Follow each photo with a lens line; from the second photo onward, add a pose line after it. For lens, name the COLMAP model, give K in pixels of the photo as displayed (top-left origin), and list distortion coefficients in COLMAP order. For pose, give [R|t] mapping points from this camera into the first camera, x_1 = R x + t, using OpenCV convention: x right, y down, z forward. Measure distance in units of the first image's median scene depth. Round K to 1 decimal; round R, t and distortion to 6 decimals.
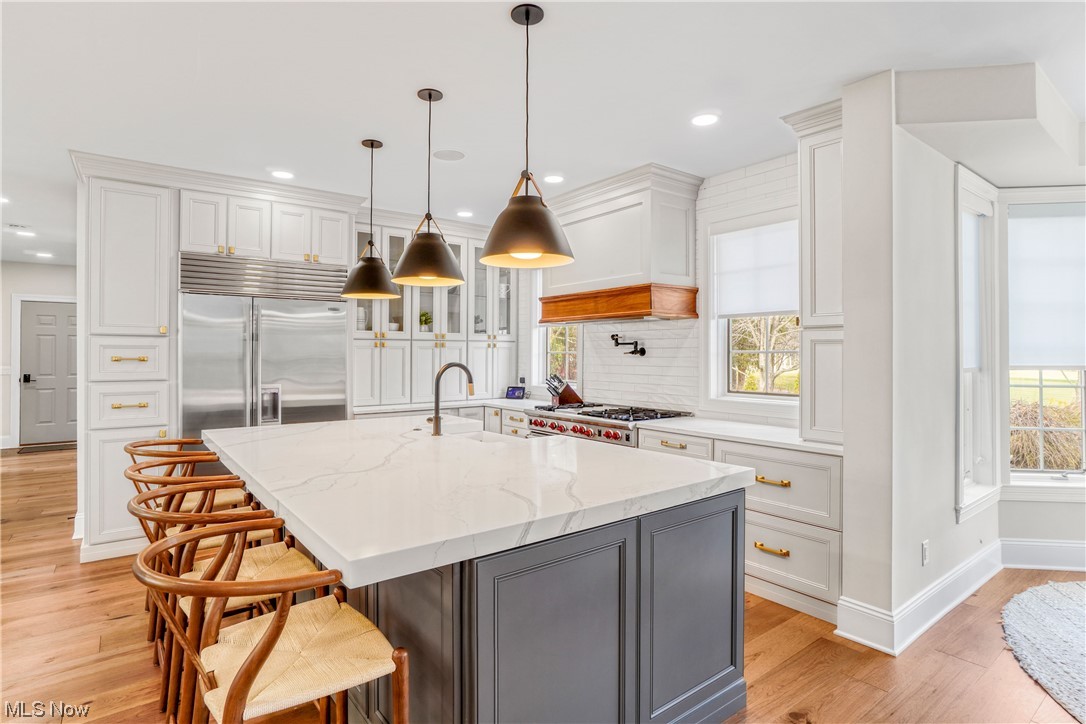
lens RADIAL K [[545.3, 0, 535.4], [0, 545.3, 358.5], [0, 0, 1]] dist [0.001730, 0.001315]
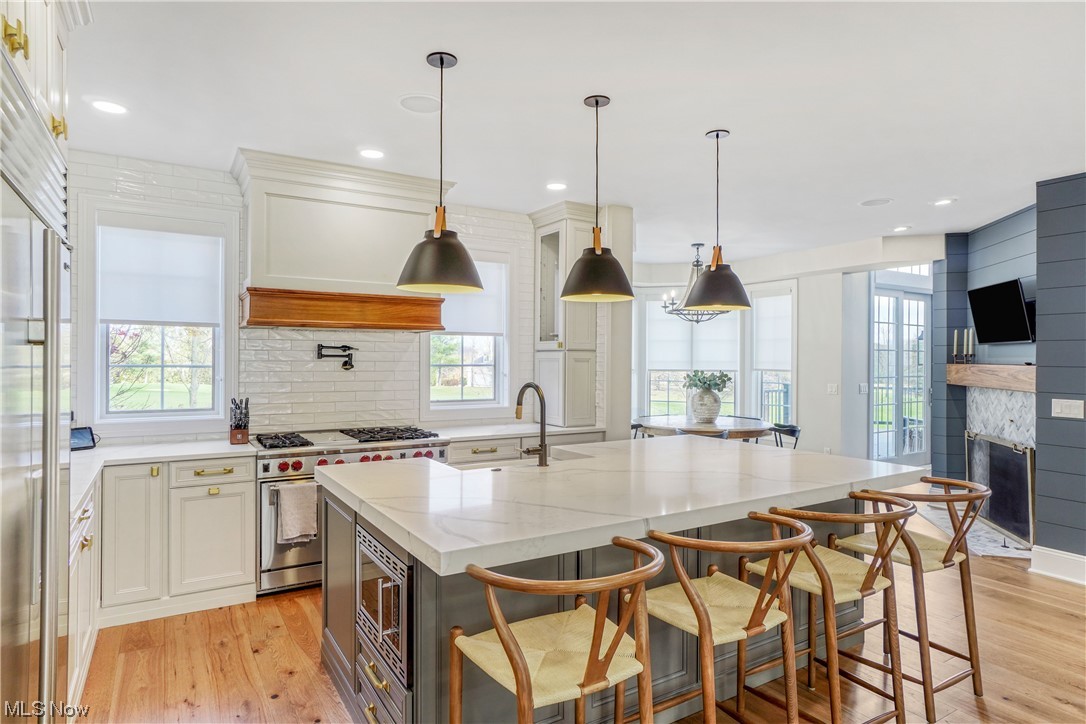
lens RADIAL K [[614.4, 0, 539.9], [0, 614.4, 362.1], [0, 0, 1]] dist [-0.026591, -0.000690]
pose [[0.111589, -0.001634, 0.993753, -1.140000], [0.001734, 0.999997, 0.001449, -0.027195], [-0.993753, 0.001561, 0.111592, 0.871267]]
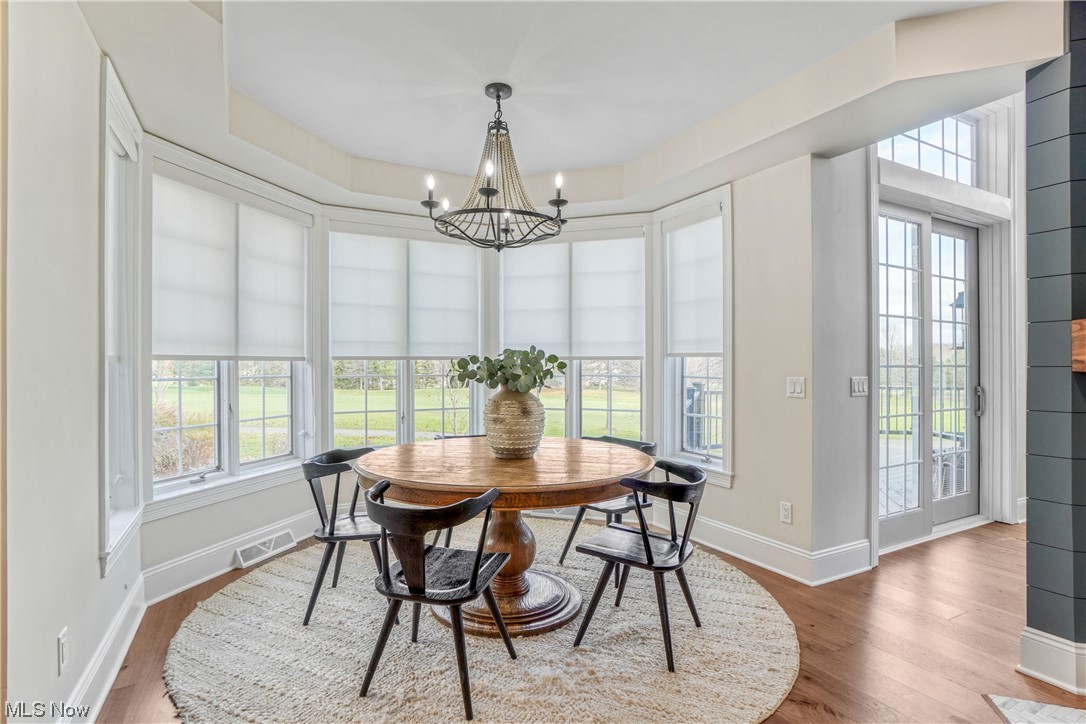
lens RADIAL K [[548.7, 0, 542.2], [0, 548.7, 360.2], [0, 0, 1]] dist [-0.020685, 0.002451]
pose [[0.160044, 0.010626, 0.987053, 0.182612], [0.005754, 0.999915, -0.011697, 0.038477], [-0.987093, 0.007551, 0.159969, 0.334307]]
